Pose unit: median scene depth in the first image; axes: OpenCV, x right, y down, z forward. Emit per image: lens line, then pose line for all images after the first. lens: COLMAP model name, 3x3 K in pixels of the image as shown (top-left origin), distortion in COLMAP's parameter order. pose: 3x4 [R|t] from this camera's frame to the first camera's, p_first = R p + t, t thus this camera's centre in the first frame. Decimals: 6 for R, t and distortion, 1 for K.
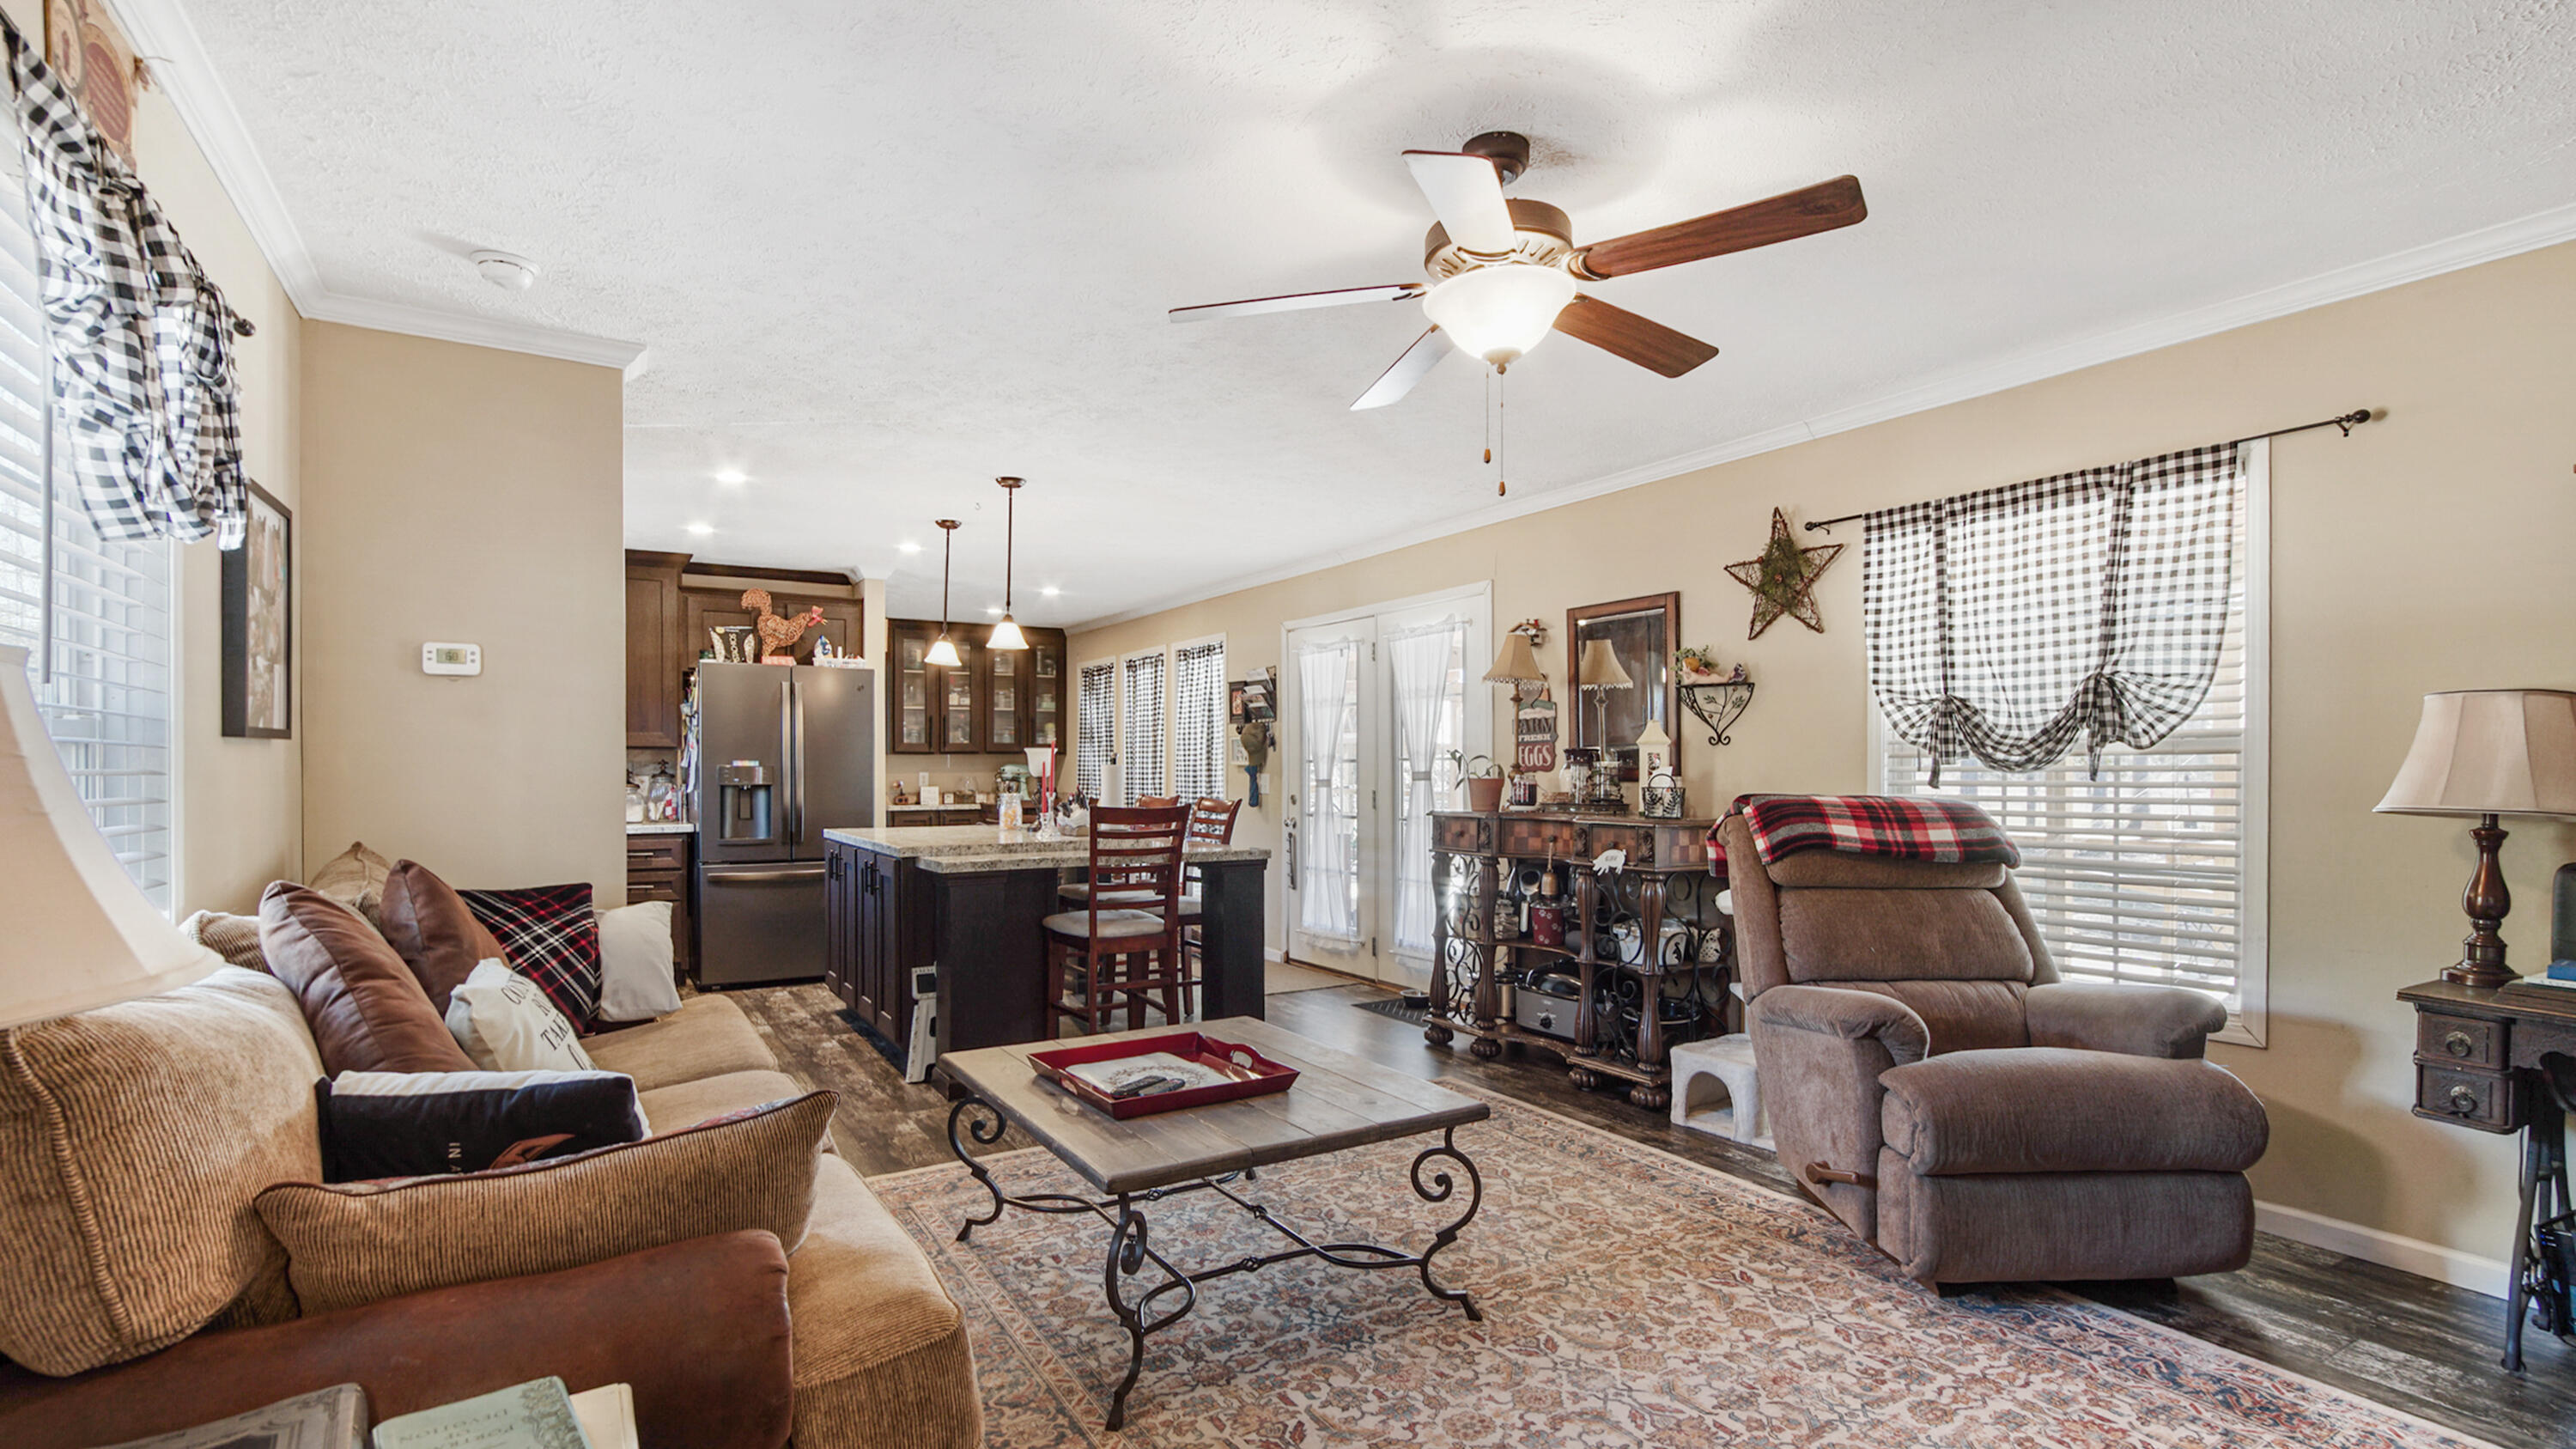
lens RADIAL K [[1174.8, 0, 1303.9], [0, 1174.8, 769.5], [0, 0, 1]] dist [-0.019783, 0.000433]
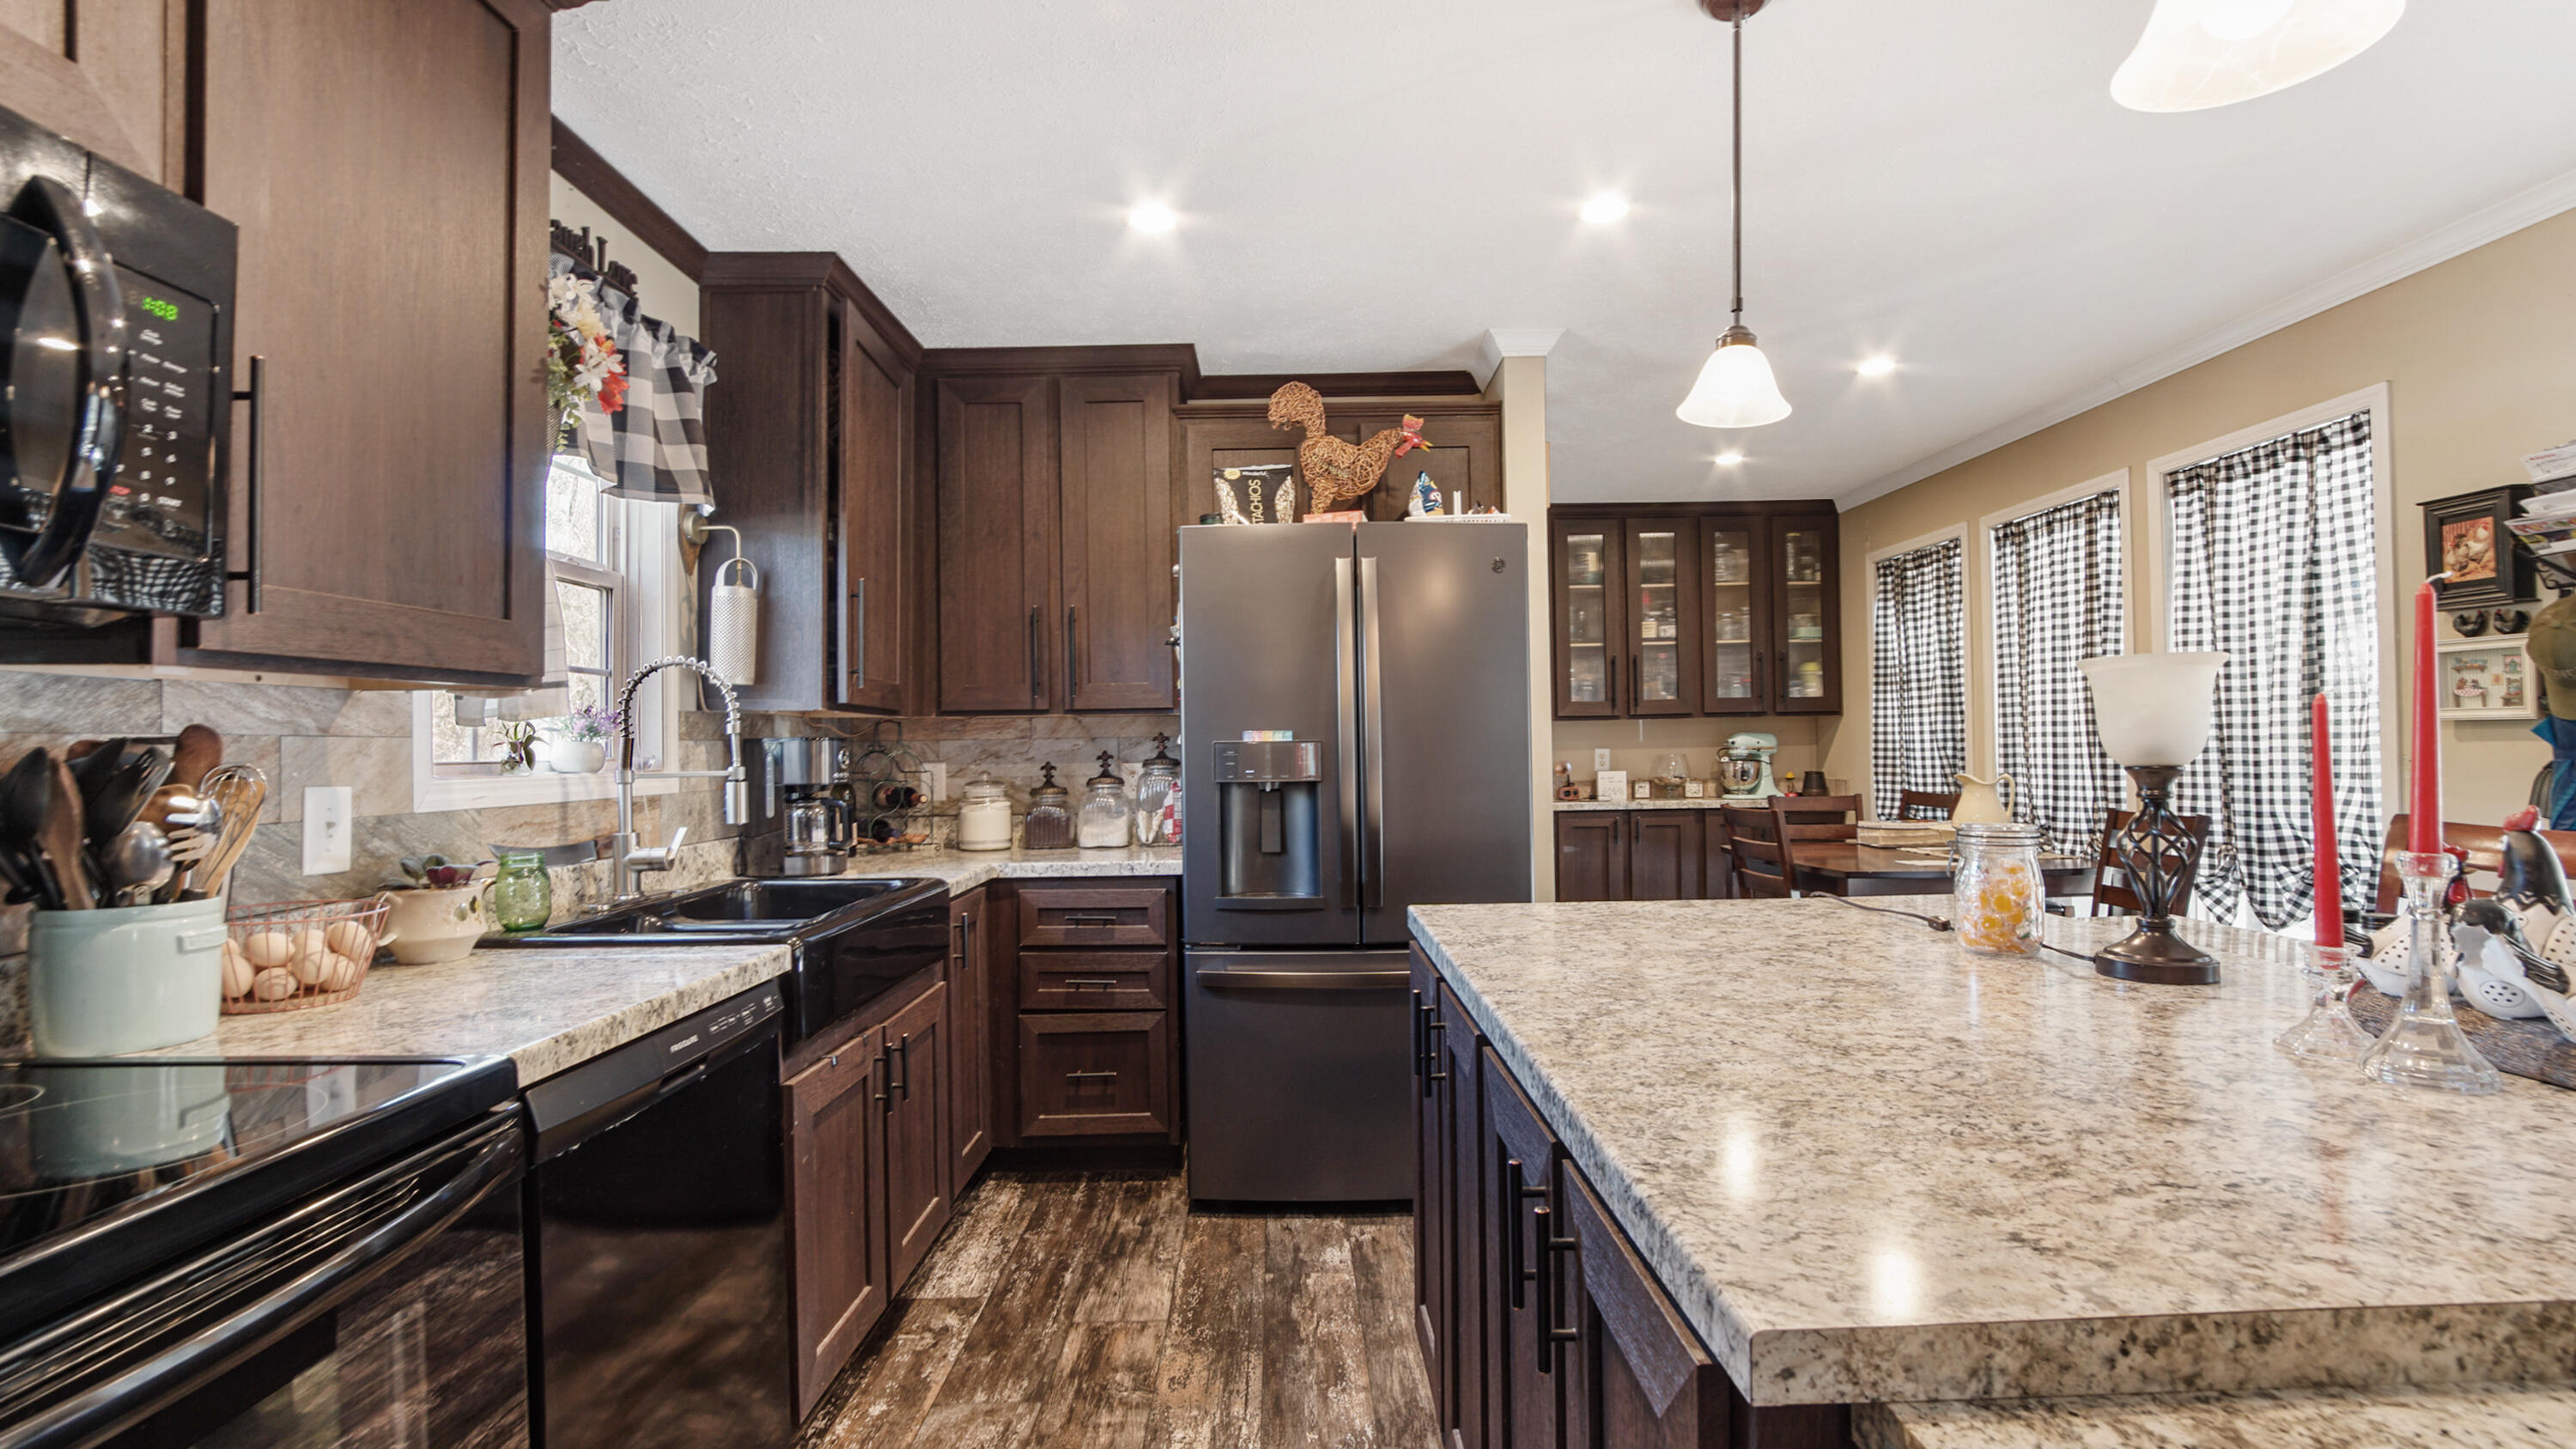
lens RADIAL K [[1151.2, 0, 1285.1], [0, 1151.2, 731.4], [0, 0, 1]] dist [-0.019869, -0.000046]
pose [[0.850086, -0.020114, -0.526260, -0.228988], [0.014463, 0.999785, -0.014849, -0.000136], [0.526446, 0.005012, 0.850194, 0.612411]]
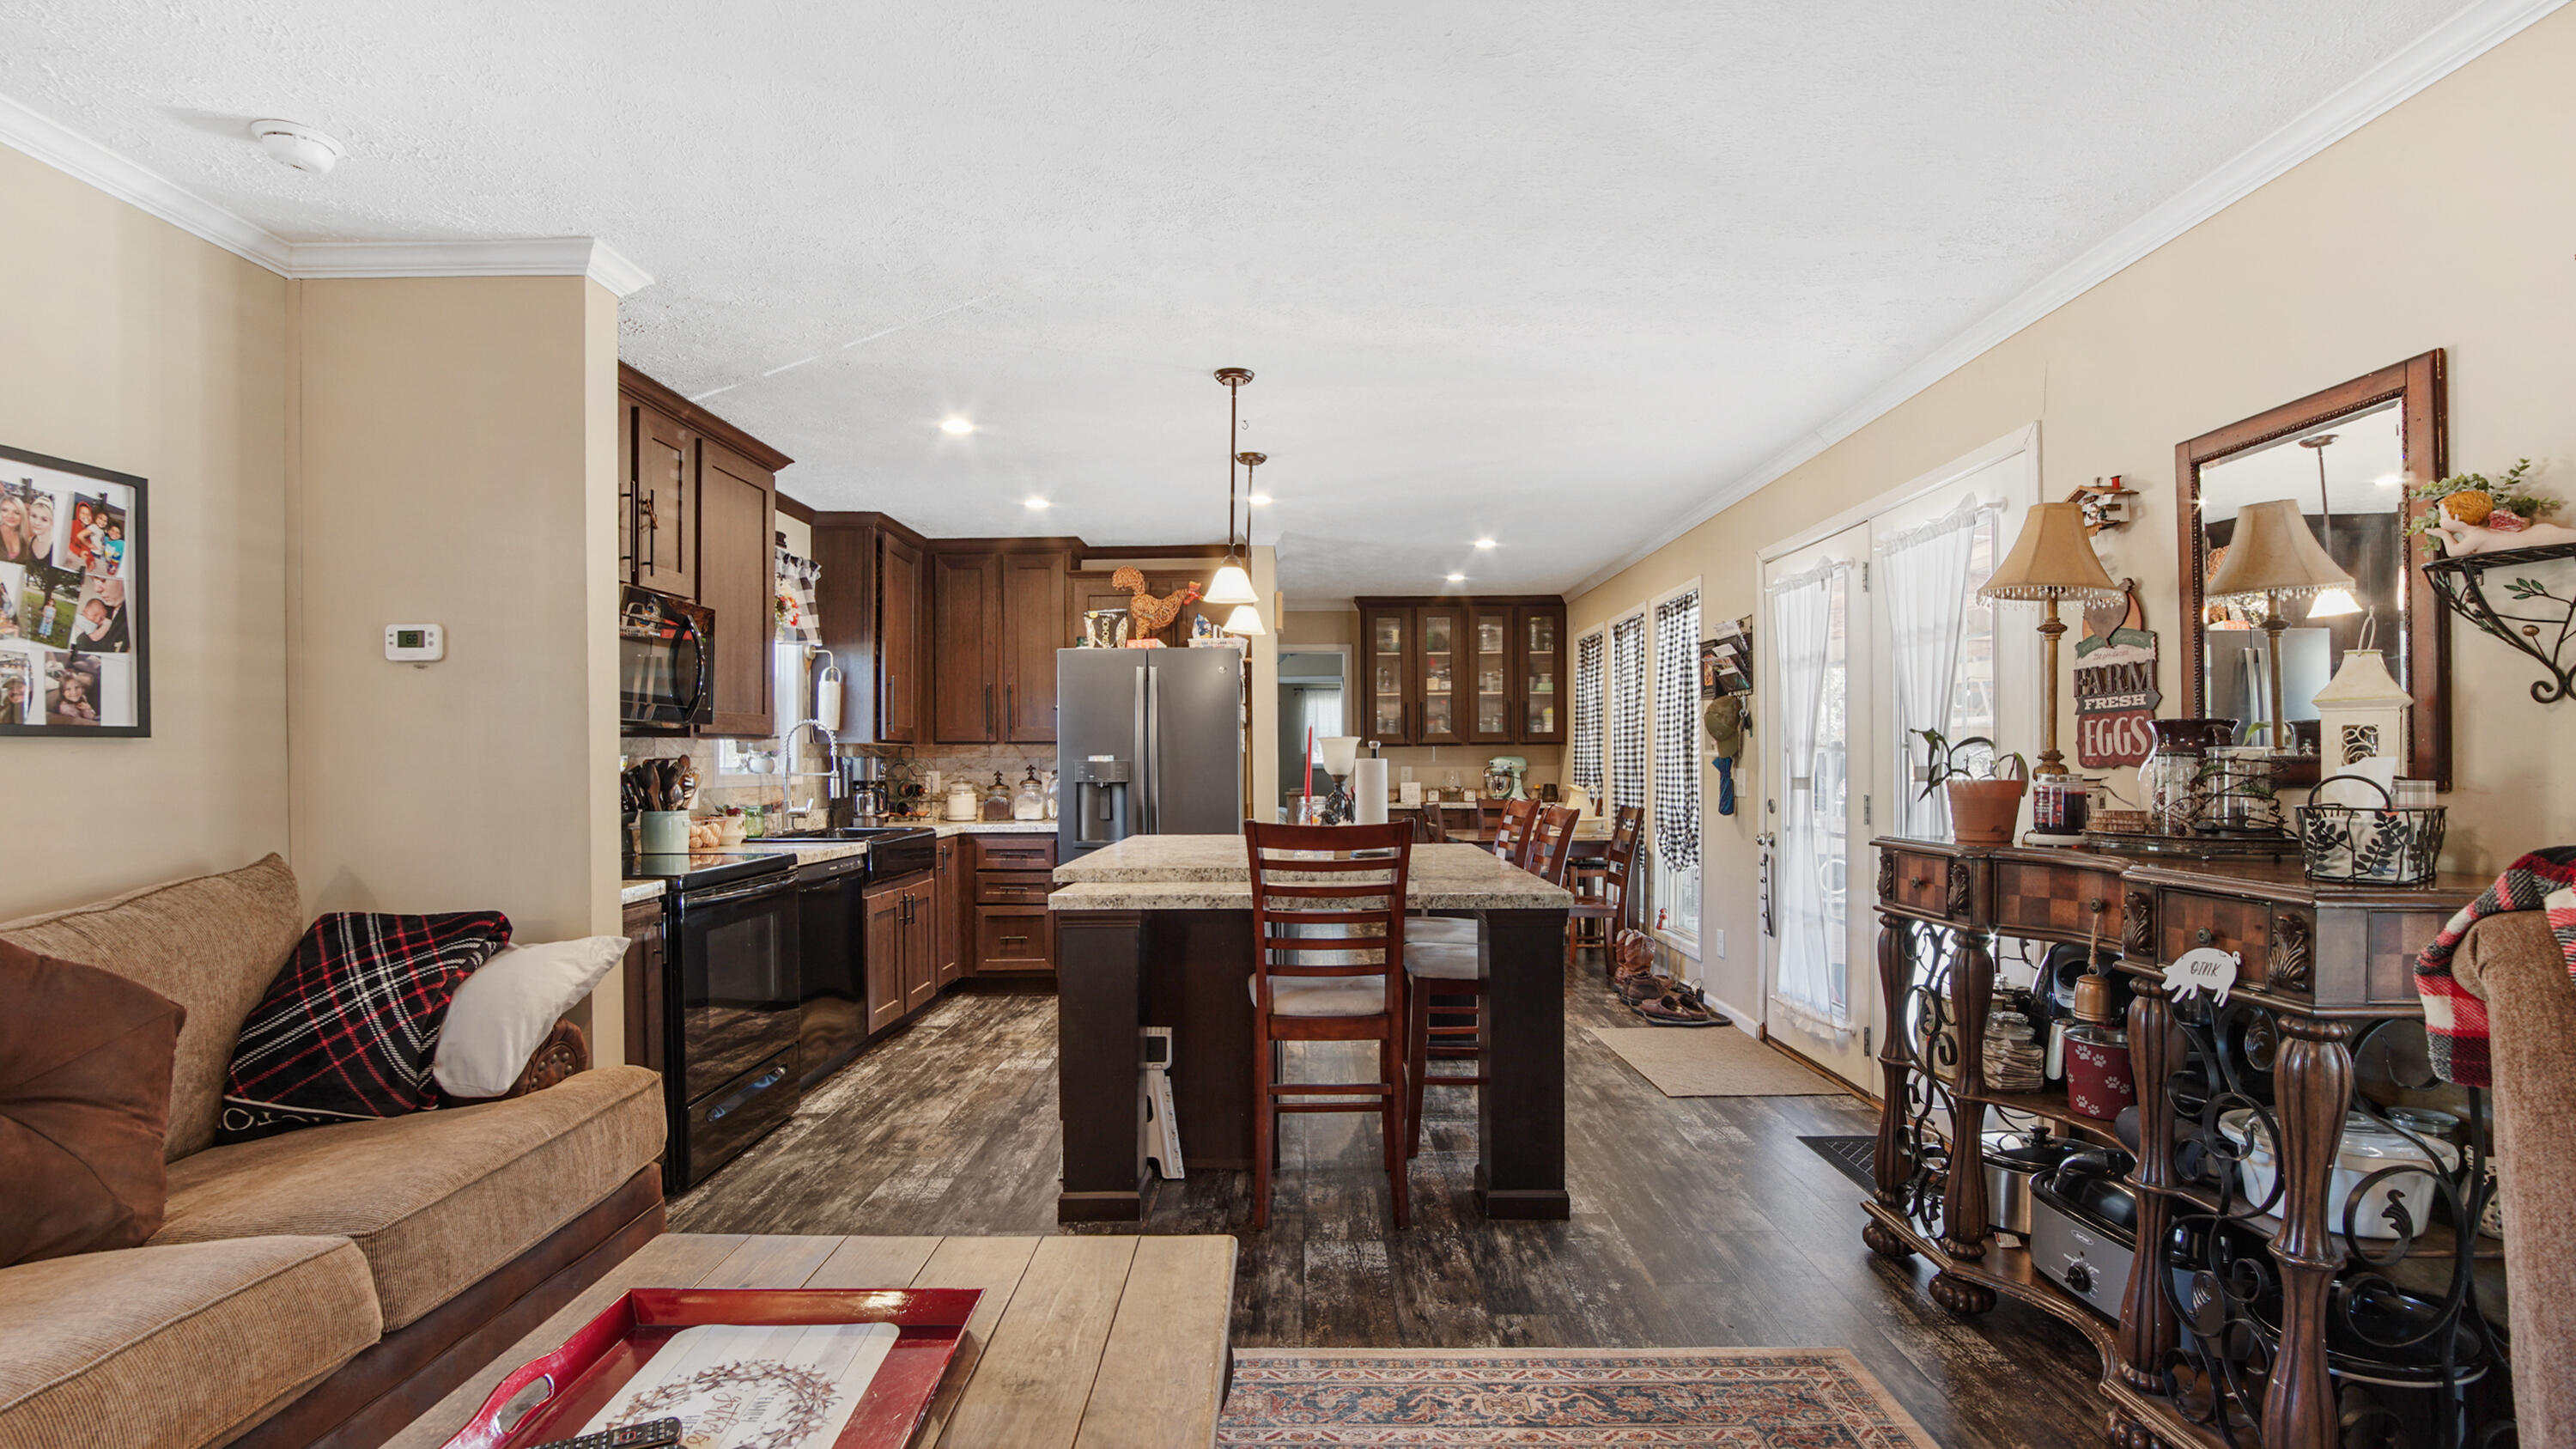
lens RADIAL K [[1174.8, 0, 1303.9], [0, 1174.8, 769.5], [0, 0, 1]] dist [-0.019783, 0.000433]
pose [[0.846494, -0.000399, -0.532398, 0.142049], [0.004136, 0.999974, 0.005827, -0.001264], [0.532382, -0.007135, 0.846474, 0.311620]]
